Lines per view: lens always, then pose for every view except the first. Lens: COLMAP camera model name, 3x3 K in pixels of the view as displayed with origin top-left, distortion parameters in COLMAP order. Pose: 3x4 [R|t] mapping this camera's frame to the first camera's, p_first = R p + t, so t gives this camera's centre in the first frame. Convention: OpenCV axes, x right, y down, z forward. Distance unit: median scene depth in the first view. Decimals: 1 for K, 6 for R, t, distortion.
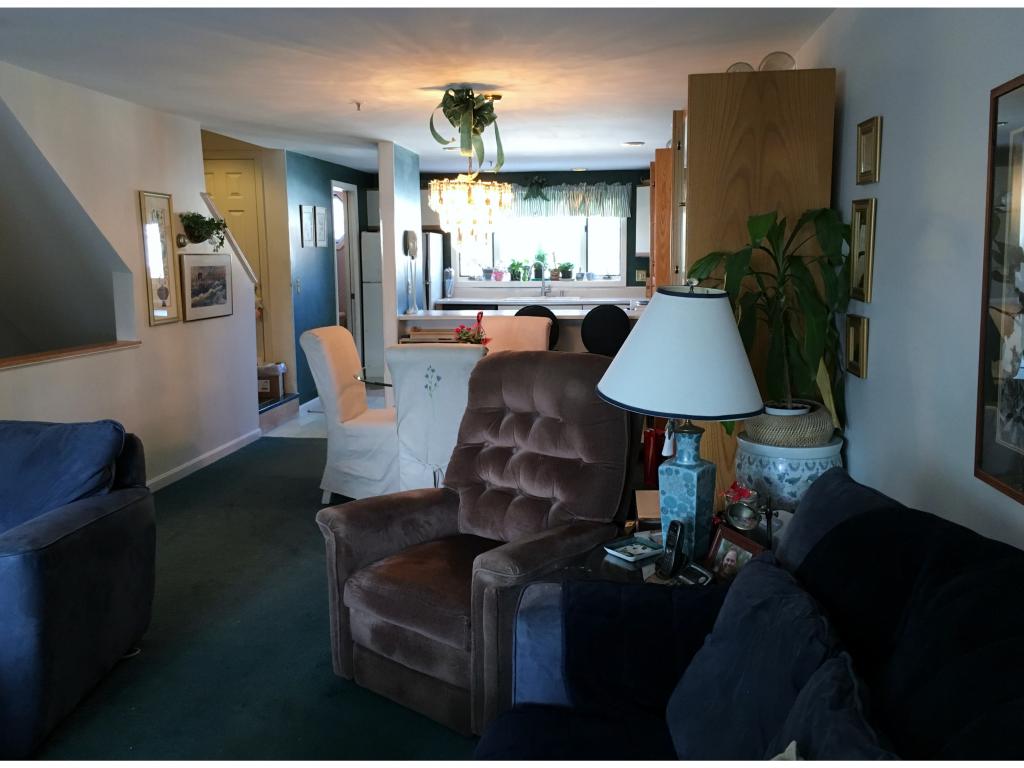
lens RADIAL K [[876.0, 0, 512.2], [0, 876.0, 381.6], [0, 0, 1]] dist [-0.002233, -0.007008]
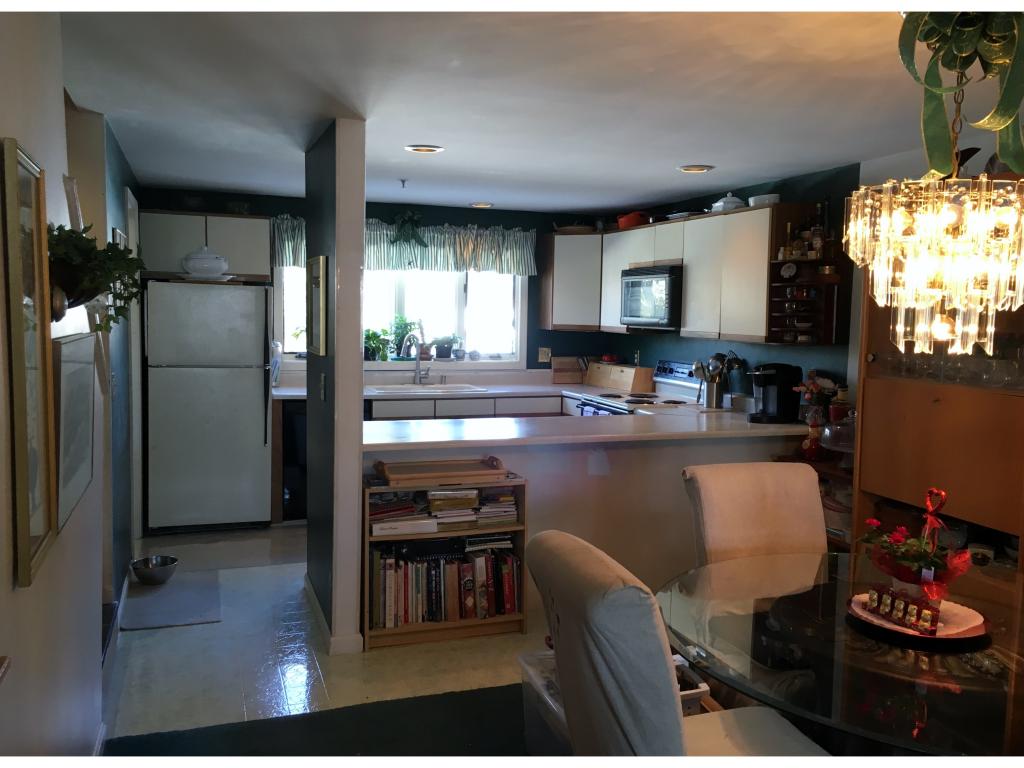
lens RADIAL K [[876.0, 0, 512.5], [0, 876.0, 385.6], [0, 0, 1]] dist [-0.002233, -0.007008]
pose [[0.895417, -0.013646, 0.445020, -0.206476], [0.040194, 0.997926, -0.050274, -0.059060], [-0.443411, 0.062904, 0.894108, 0.355020]]
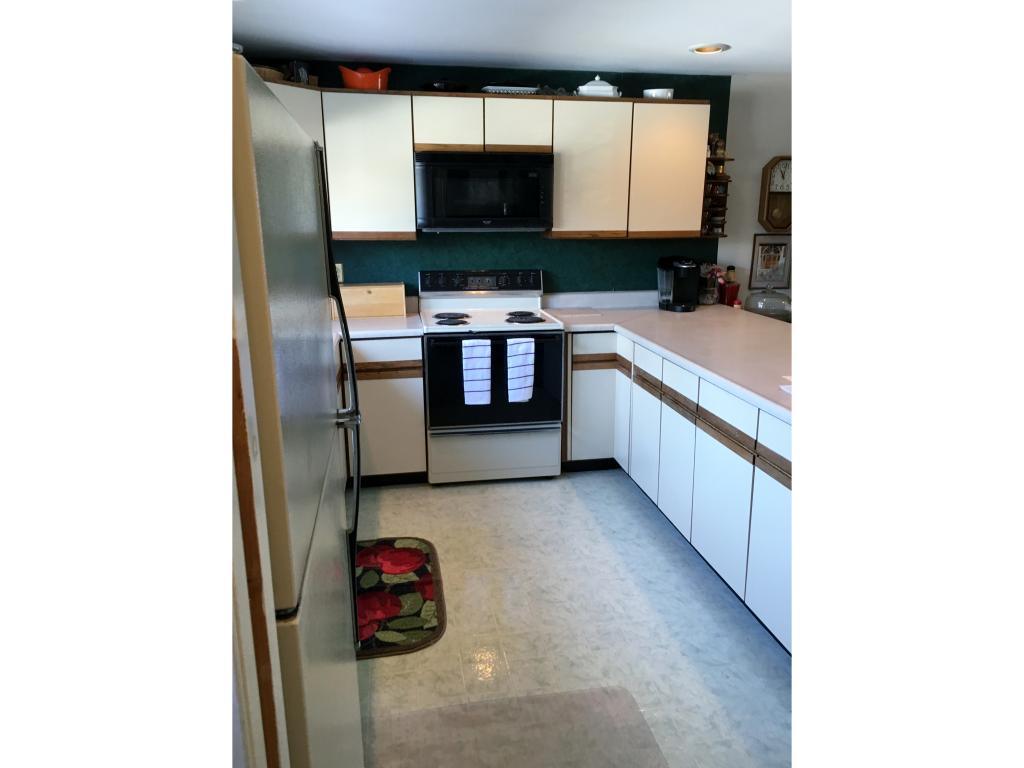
lens RADIAL K [[730.5, 0, 514.2], [0, 730.5, 381.9], [0, 0, 1]] dist [-0.009871, -0.001343]
pose [[-0.302097, -0.232705, 0.924438, -0.249378], [0.138059, 0.948843, 0.283965, -0.150986], [-0.943227, 0.213412, -0.254516, 0.911685]]
